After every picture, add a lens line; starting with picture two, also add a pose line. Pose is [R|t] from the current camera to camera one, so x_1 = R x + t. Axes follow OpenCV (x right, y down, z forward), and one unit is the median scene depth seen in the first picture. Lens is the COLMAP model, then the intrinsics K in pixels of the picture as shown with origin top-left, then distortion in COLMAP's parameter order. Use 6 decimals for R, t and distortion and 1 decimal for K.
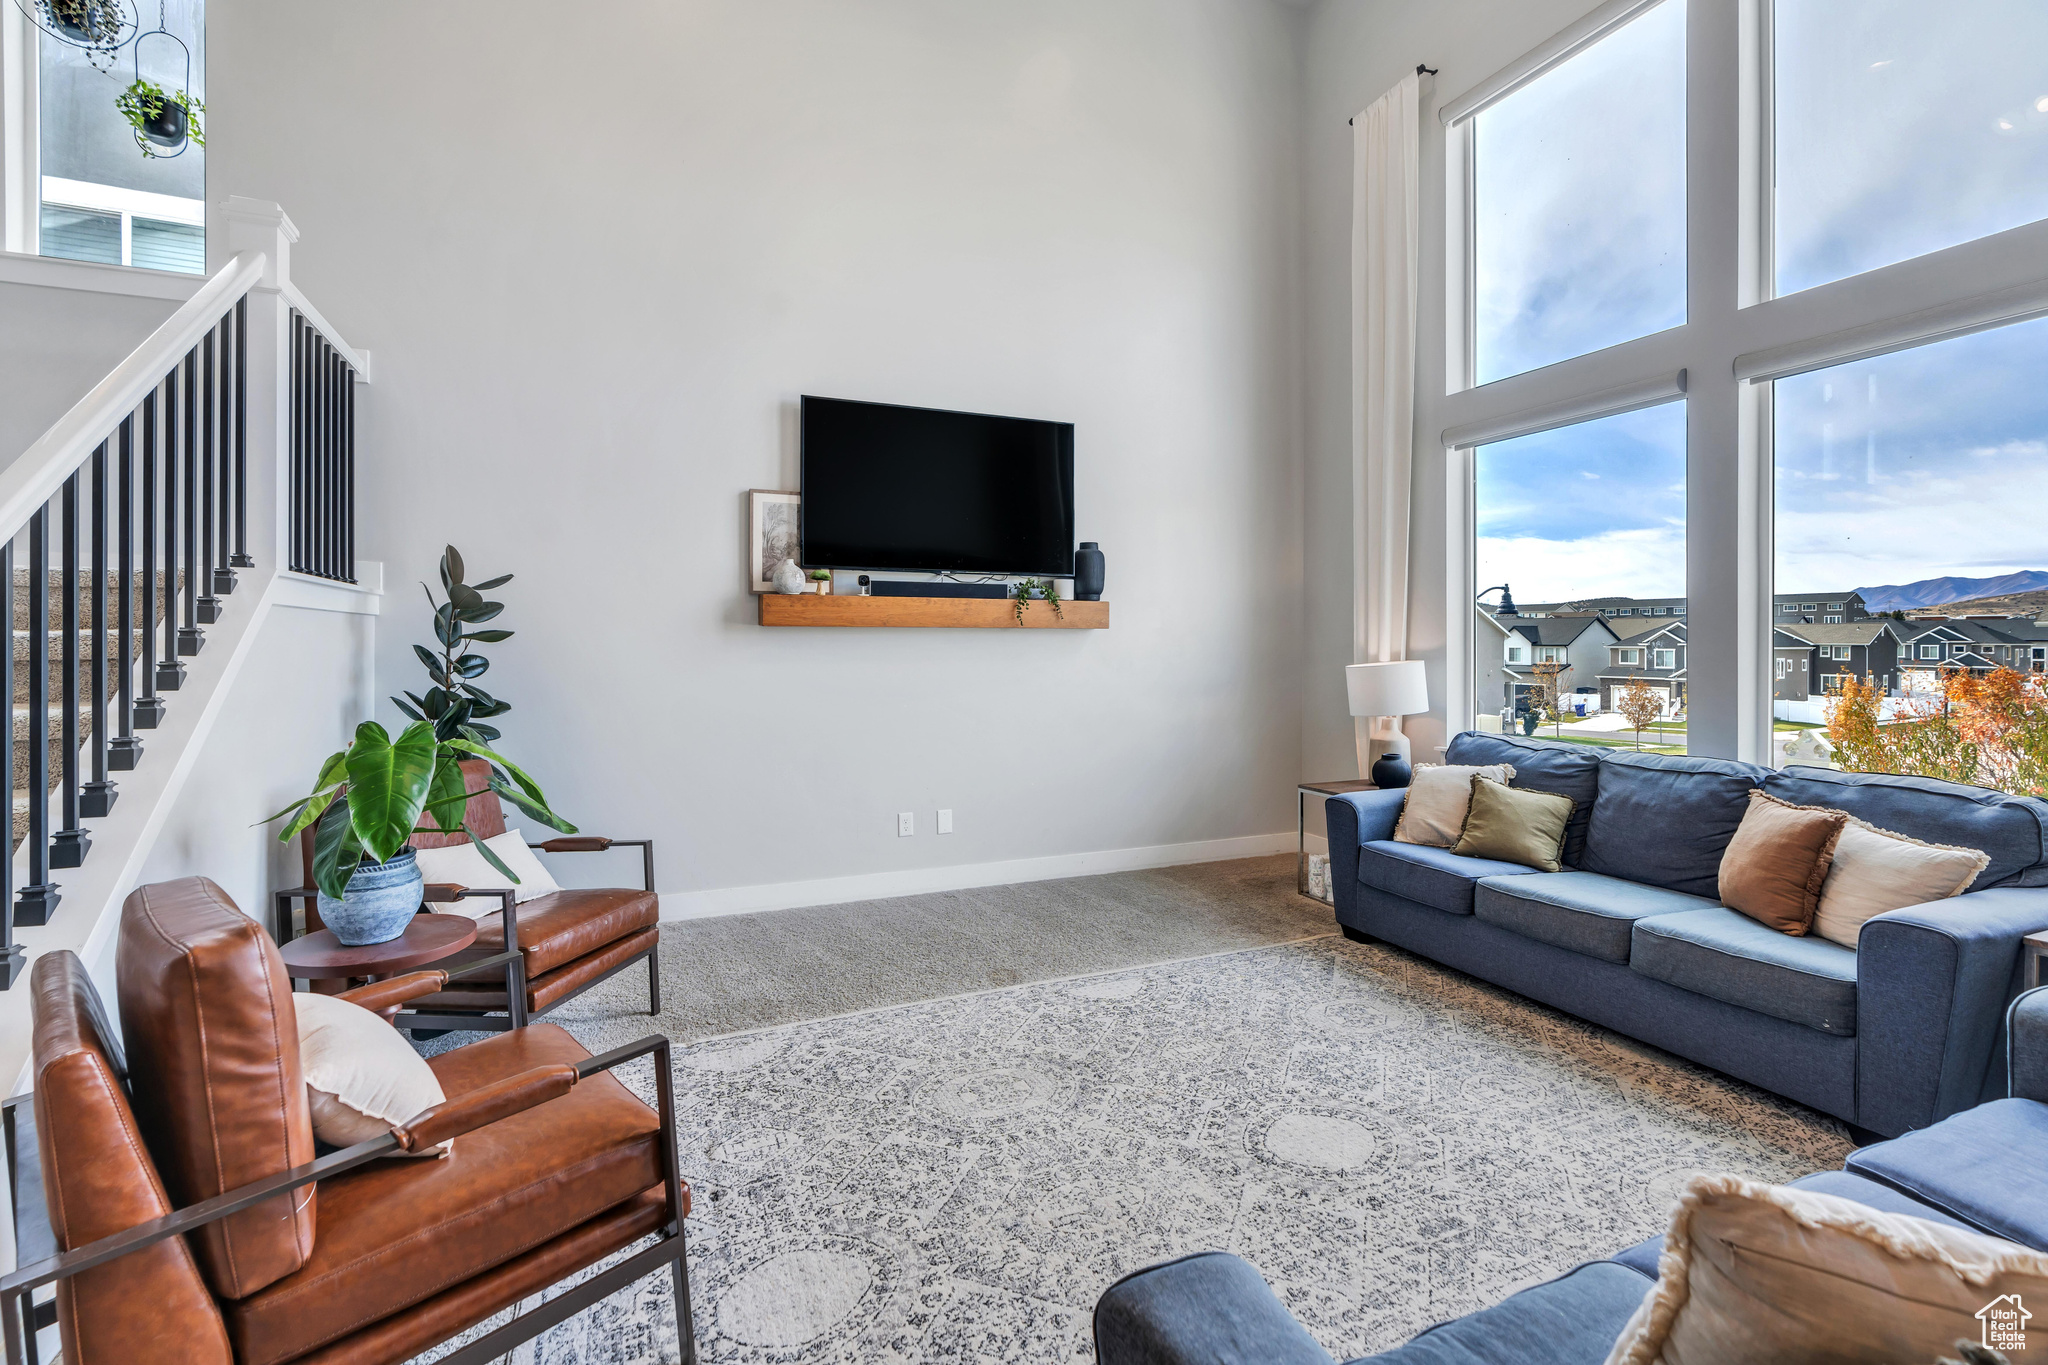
lens RADIAL K [[924.4, 0, 1032.0], [0, 924.4, 671.1], [0, 0, 1]] dist [-0.003669, 0.000546]
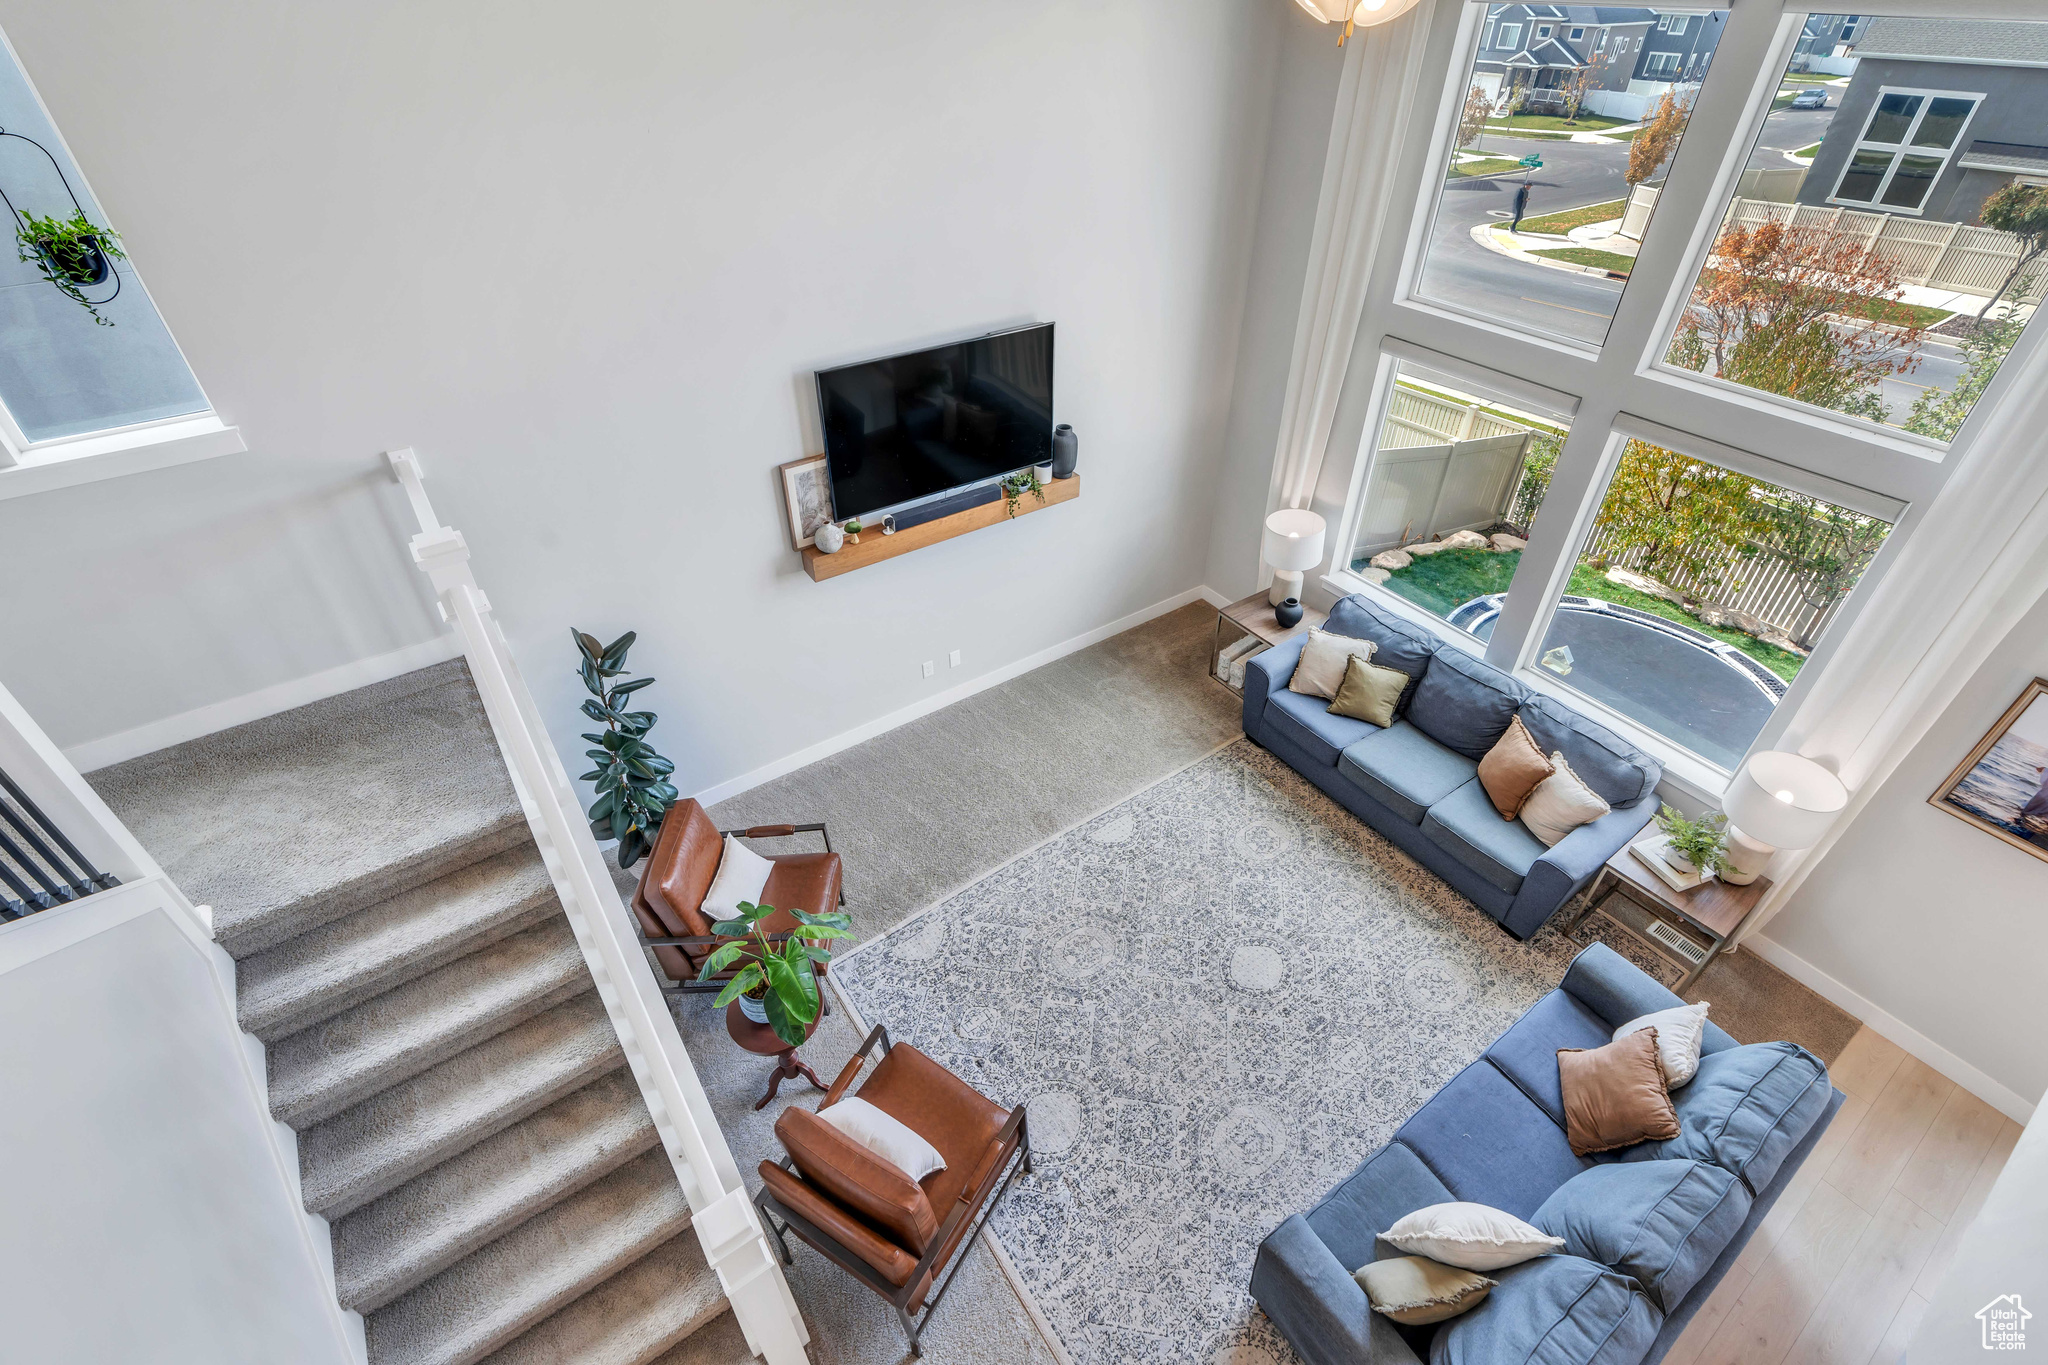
lens RADIAL K [[904.0, 0, 1020.1], [0, 904.0, 694.4], [0, 0, 1]] dist [-0.002818, -0.000044]
pose [[0.980575, -0.123878, 0.152073, -0.286993], [0.005593, 0.792665, 0.609632, -0.801195], [-0.196063, -0.596940, 0.777960, -0.043293]]
